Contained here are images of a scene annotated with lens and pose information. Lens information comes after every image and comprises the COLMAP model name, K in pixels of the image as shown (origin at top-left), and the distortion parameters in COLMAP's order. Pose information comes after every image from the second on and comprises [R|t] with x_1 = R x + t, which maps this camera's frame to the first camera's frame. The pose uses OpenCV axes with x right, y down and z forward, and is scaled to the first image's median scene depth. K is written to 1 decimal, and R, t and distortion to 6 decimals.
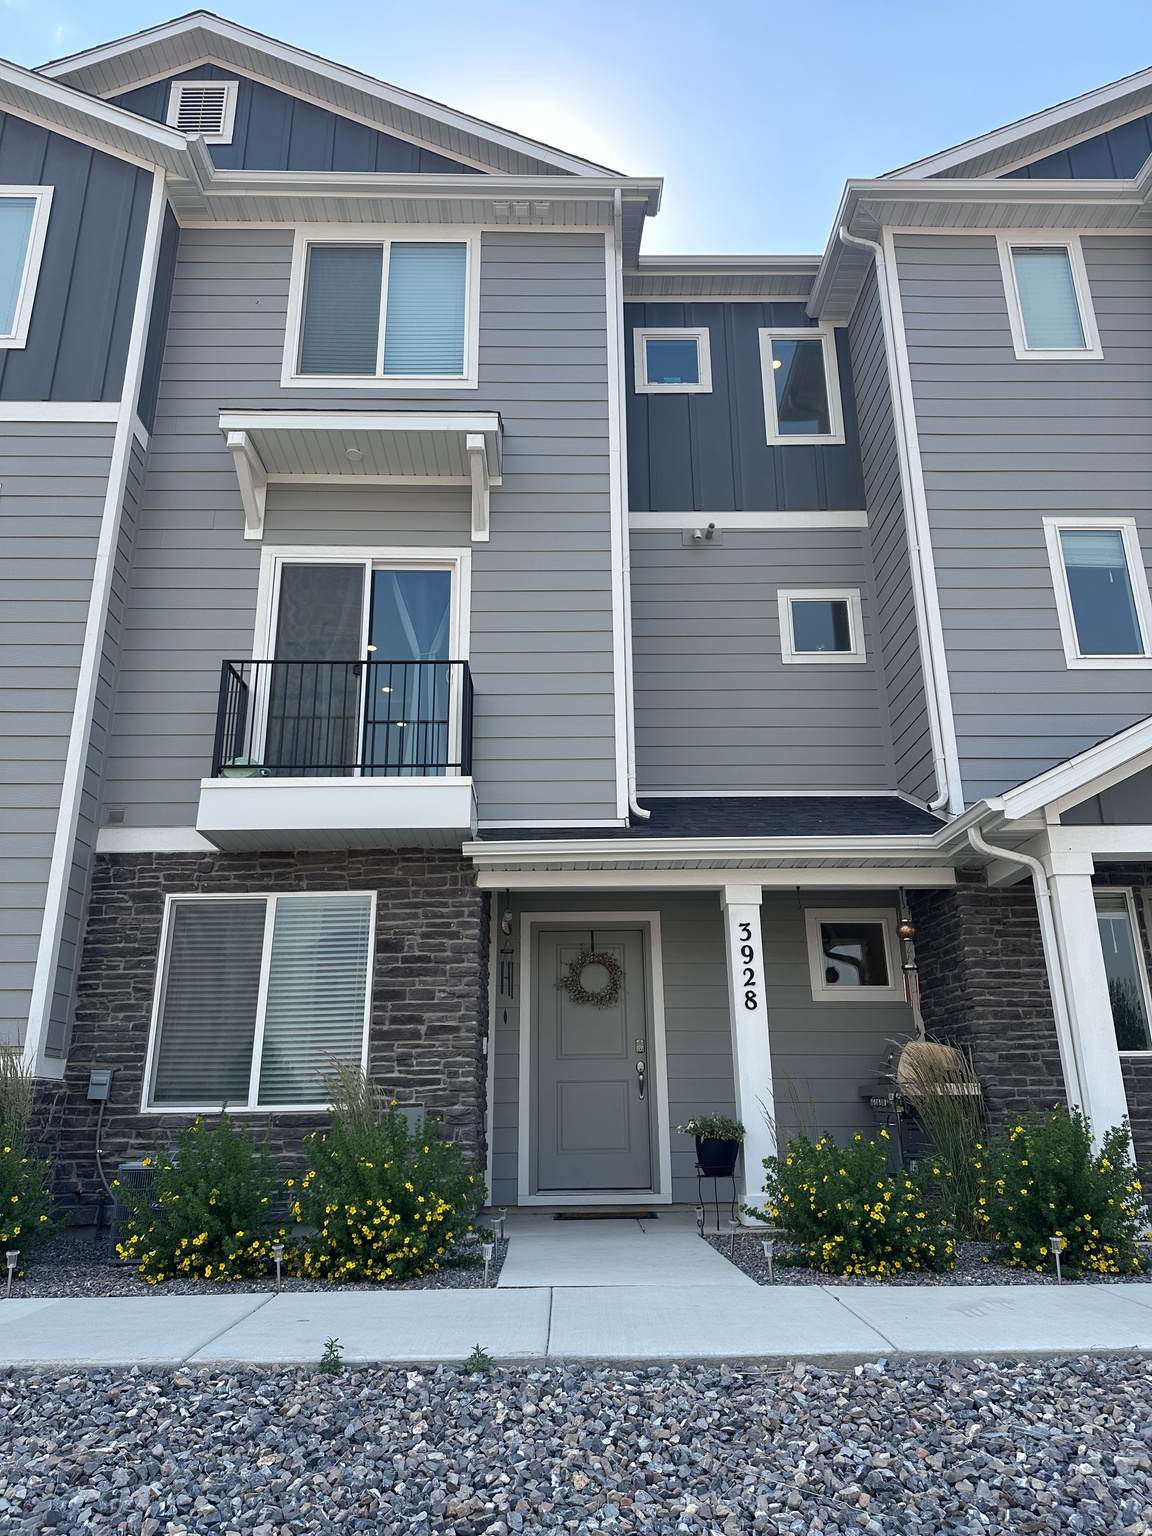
lens RADIAL K [[1072.1, 0, 581.3], [0, 1072.1, 751.1], [0, 0, 1]] dist [0.071233, -0.071562]
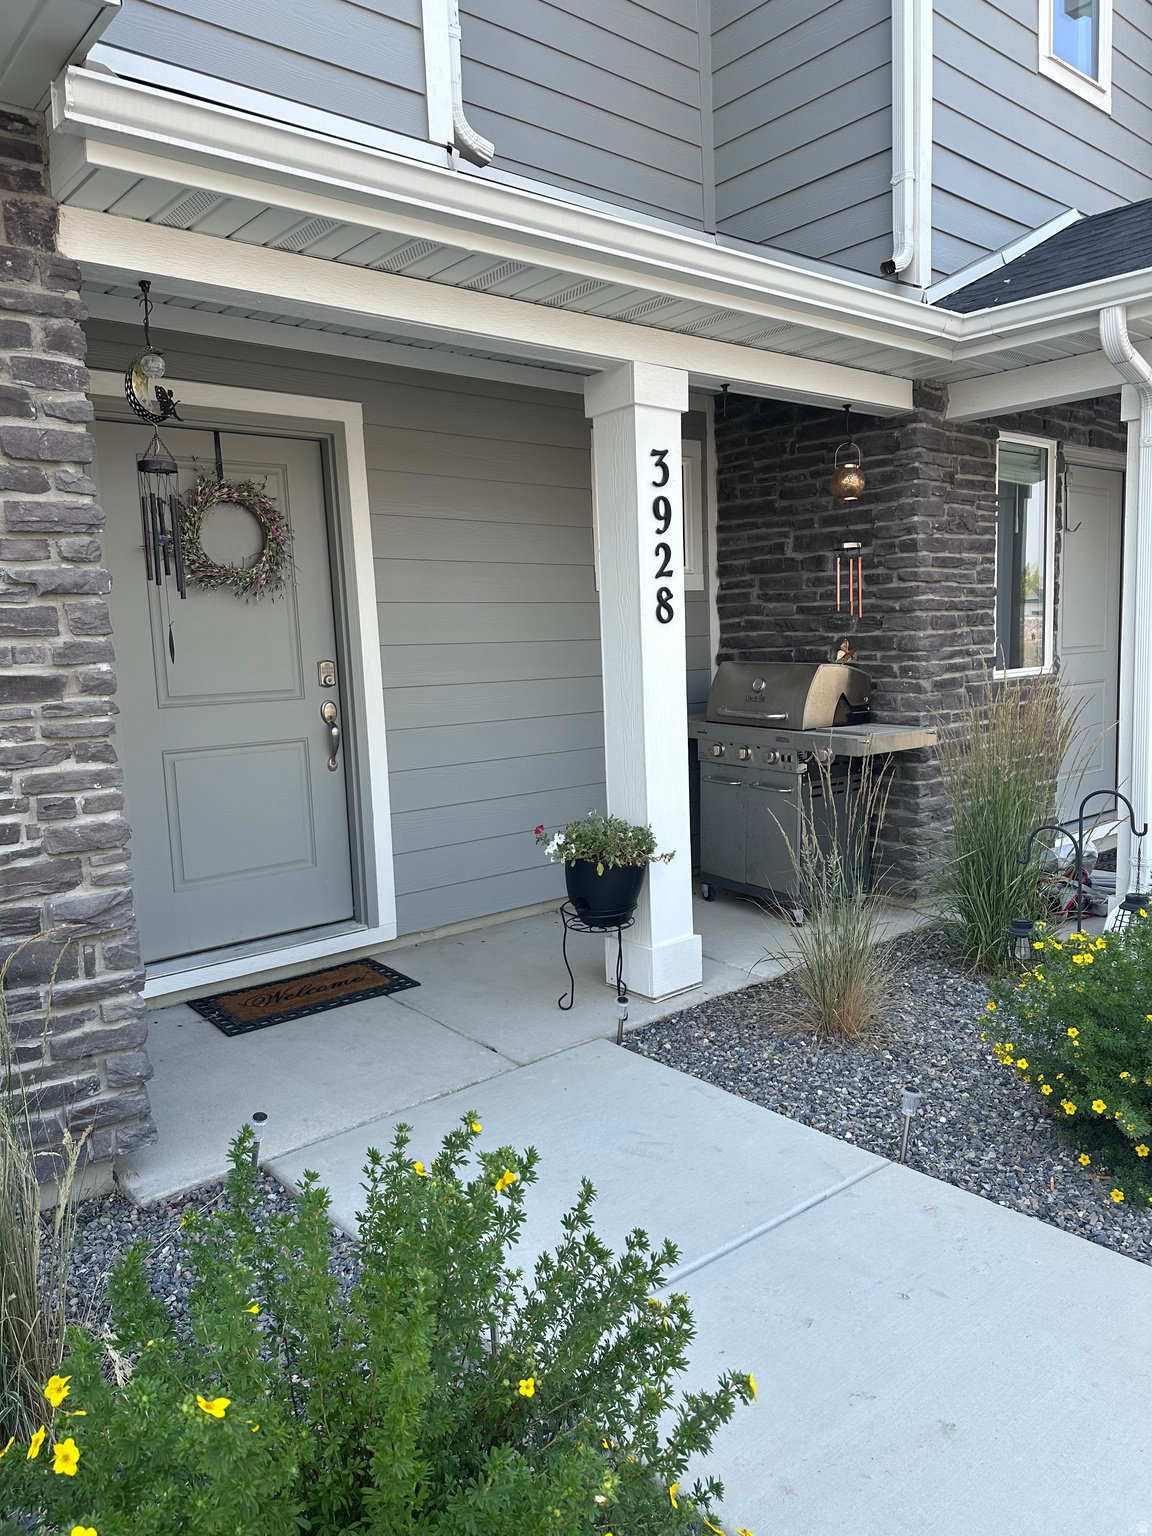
lens RADIAL K [[1072.1, 0, 581.0], [0, 1072.1, 777.5], [0, 0, 1]] dist [0.071233, -0.071562]
pose [[0.777747, -0.100069, 0.620561, -0.197706], [-0.180230, 0.910293, 0.372671, 0.120386], [-0.602185, -0.401687, 0.689942, 0.627934]]
